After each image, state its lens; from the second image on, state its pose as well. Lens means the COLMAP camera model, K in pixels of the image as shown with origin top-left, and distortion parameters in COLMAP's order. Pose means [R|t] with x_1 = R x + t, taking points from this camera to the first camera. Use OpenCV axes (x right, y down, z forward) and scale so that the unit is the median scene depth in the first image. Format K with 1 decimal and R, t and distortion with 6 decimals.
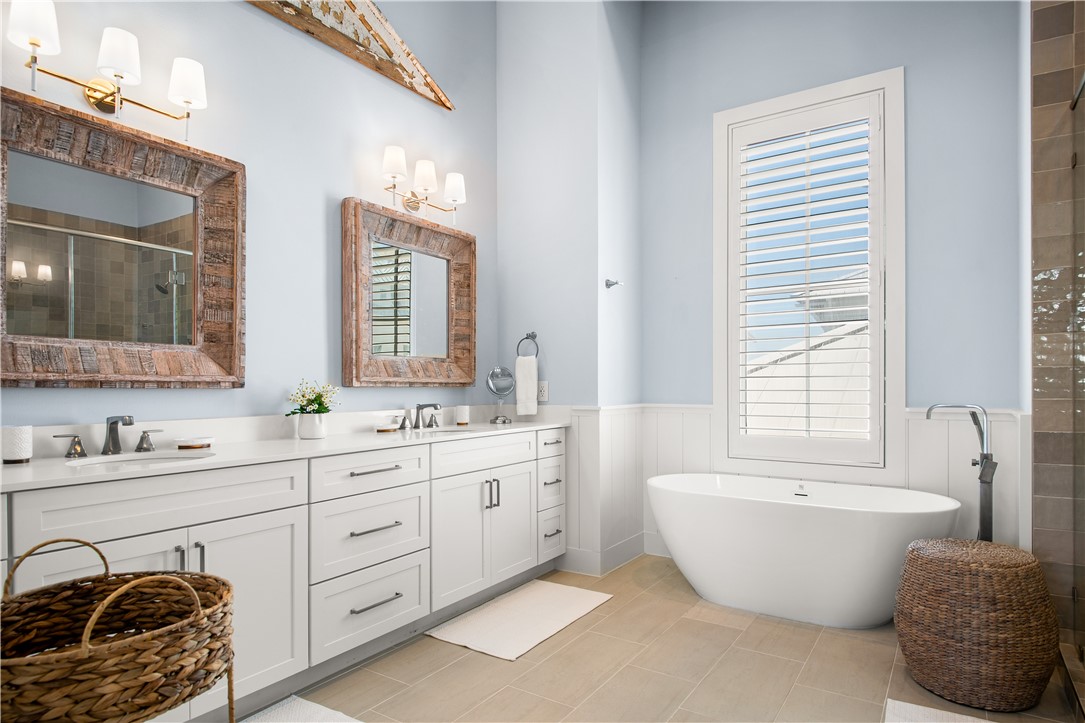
lens RADIAL K [[594.9, 0, 550.9], [0, 594.9, 369.2], [0, 0, 1]] dist [0.019611, -0.029540]
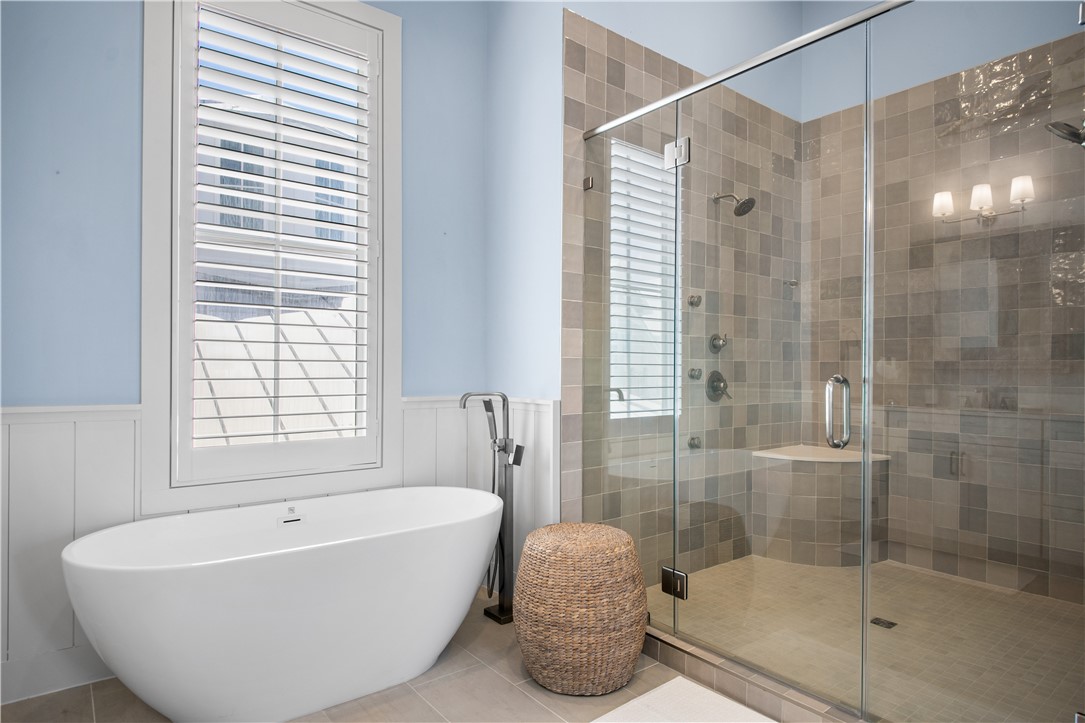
lens RADIAL K [[594.9, 0, 550.9], [0, 594.9, 369.2], [0, 0, 1]] dist [0.019611, -0.029540]
pose [[0.314565, 0.011490, 0.949166, -0.219923], [-0.035166, 0.999381, -0.000443, 0.015919], [-0.948584, -0.033239, 0.314775, 0.574237]]
